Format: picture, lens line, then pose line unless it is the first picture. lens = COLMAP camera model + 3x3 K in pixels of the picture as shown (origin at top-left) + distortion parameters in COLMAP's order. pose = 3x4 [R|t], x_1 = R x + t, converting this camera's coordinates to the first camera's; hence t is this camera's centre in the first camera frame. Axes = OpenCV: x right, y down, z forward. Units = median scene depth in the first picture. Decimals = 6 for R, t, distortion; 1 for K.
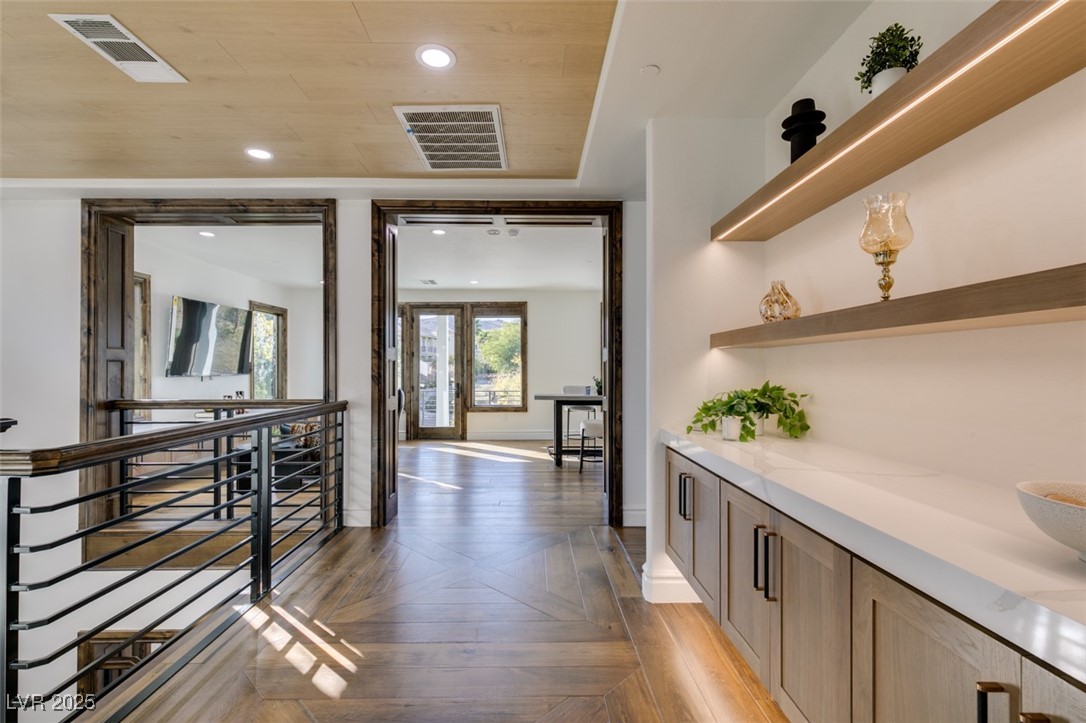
lens RADIAL K [[484.6, 0, 544.1], [0, 484.6, 365.7], [0, 0, 1]] dist [-0.002193, 0.001035]
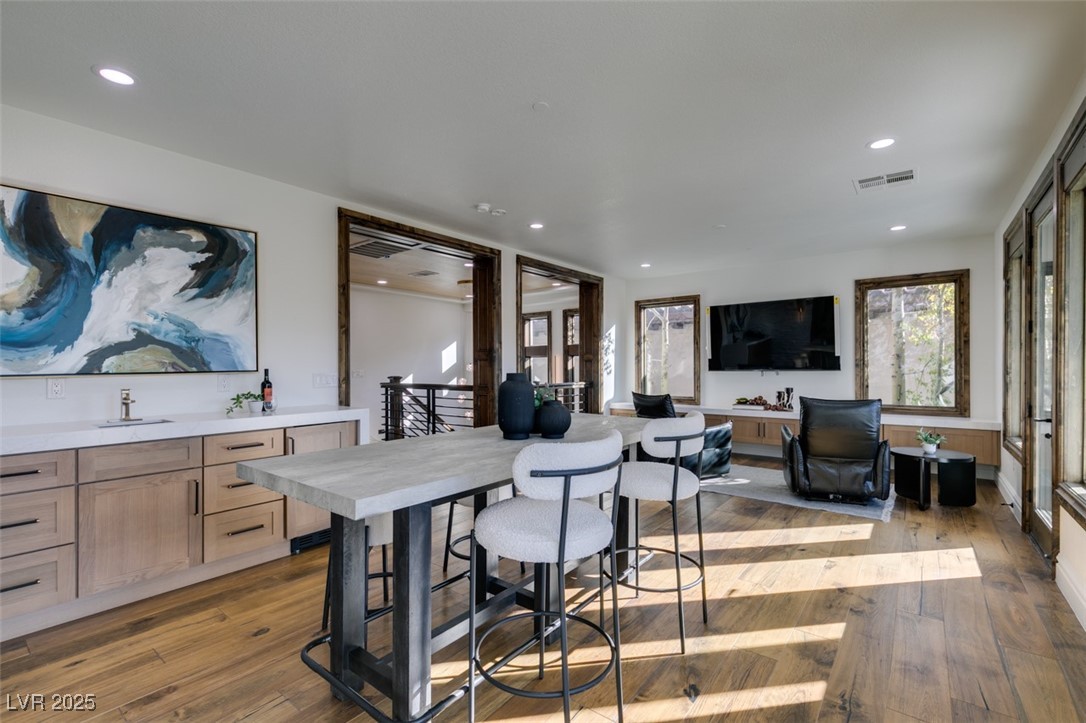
lens RADIAL K [[484.6, 0, 539.5], [0, 484.6, 367.9], [0, 0, 1]] dist [-0.002193, 0.001035]
pose [[-0.640163, 0.008978, -0.768186, 0.317666], [0.010506, 0.999941, 0.002931, 0.005419], [0.768167, -0.006194, -0.640220, 0.974350]]
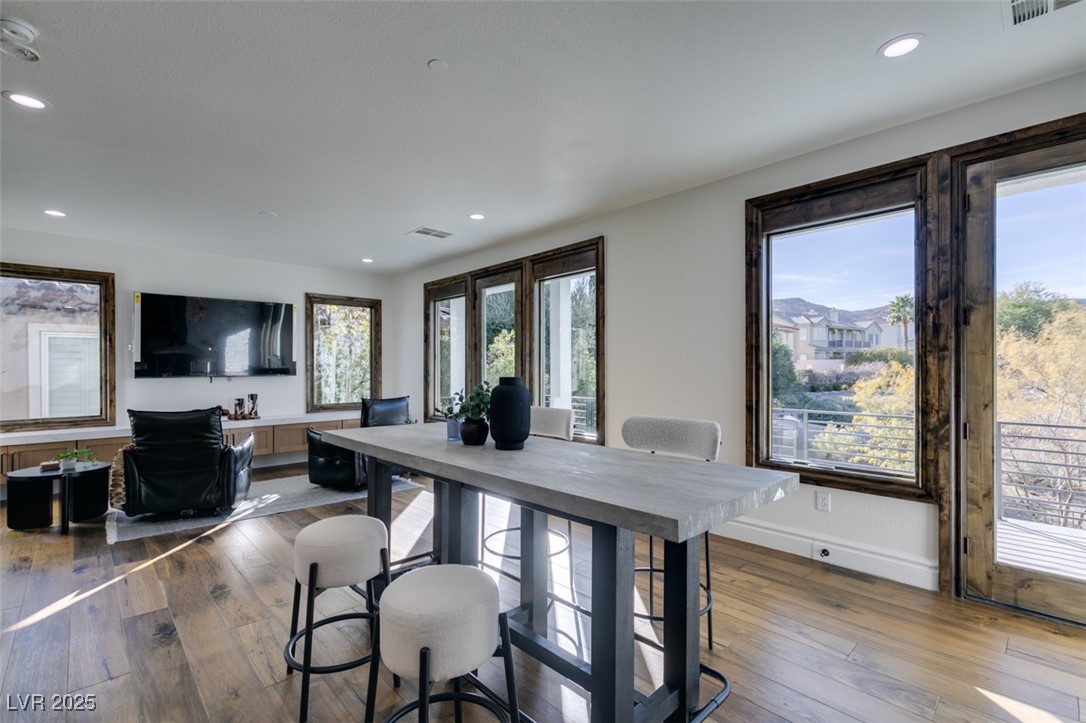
lens RADIAL K [[484.6, 0, 545.2], [0, 484.6, 365.1], [0, 0, 1]] dist [-0.002193, 0.001035]
pose [[0.675259, -0.005333, -0.737561, 0.310324], [0.007594, 0.999971, -0.000278, 0.003325], [0.737541, -0.005413, 0.675280, 0.630294]]
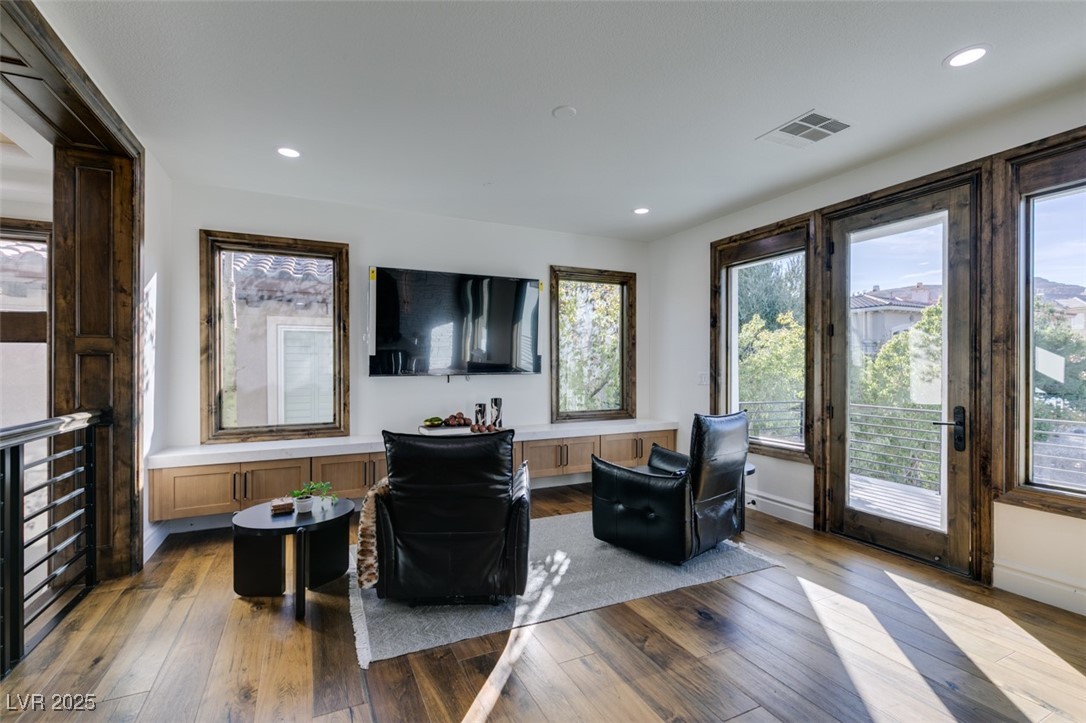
lens RADIAL K [[484.6, 0, 540.5], [0, 484.6, 362.9], [0, 0, 1]] dist [-0.002193, 0.001035]
pose [[0.412934, -0.003776, -0.910753, 0.007779], [0.005880, 0.999982, -0.001480, 0.004265], [0.910742, -0.004744, 0.412949, 0.616344]]
